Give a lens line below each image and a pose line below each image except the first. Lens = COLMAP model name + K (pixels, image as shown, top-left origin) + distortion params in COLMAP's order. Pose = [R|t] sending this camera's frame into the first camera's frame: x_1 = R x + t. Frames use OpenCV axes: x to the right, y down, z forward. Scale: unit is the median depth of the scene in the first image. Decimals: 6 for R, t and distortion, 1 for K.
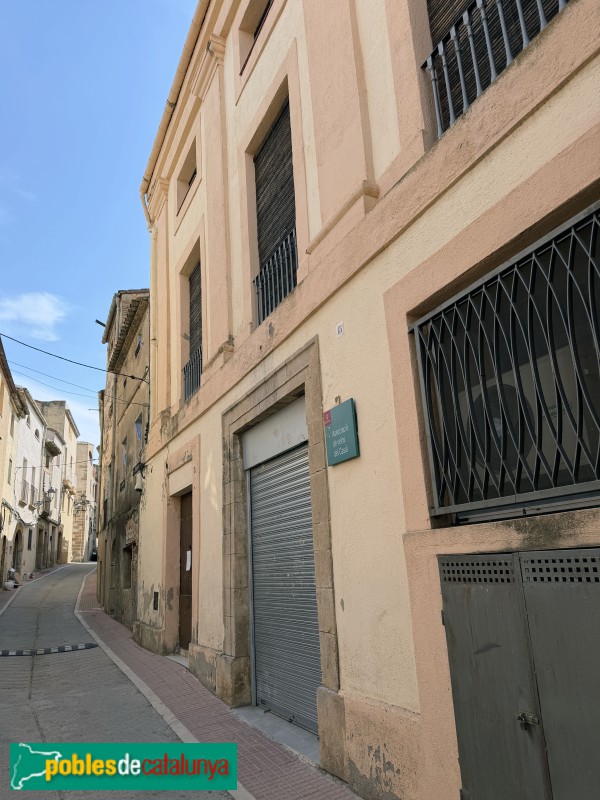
lens RADIAL K [[591.4, 0, 257.2], [0, 591.4, 399.4], [0, 0, 1]] dist [0.095420, -0.129185]
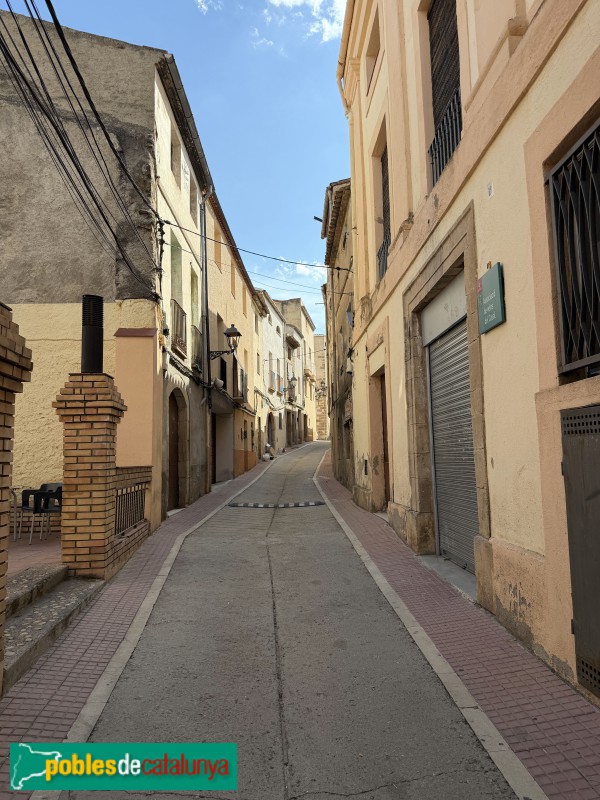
lens RADIAL K [[591.4, 0, 257.2], [0, 591.4, 399.4], [0, 0, 1]] dist [0.095420, -0.129185]
pose [[0.898121, -0.023759, -0.439106, 0.165521], [0.101334, 0.982848, 0.154084, 0.019515], [0.427913, -0.182883, 0.885124, -0.064603]]
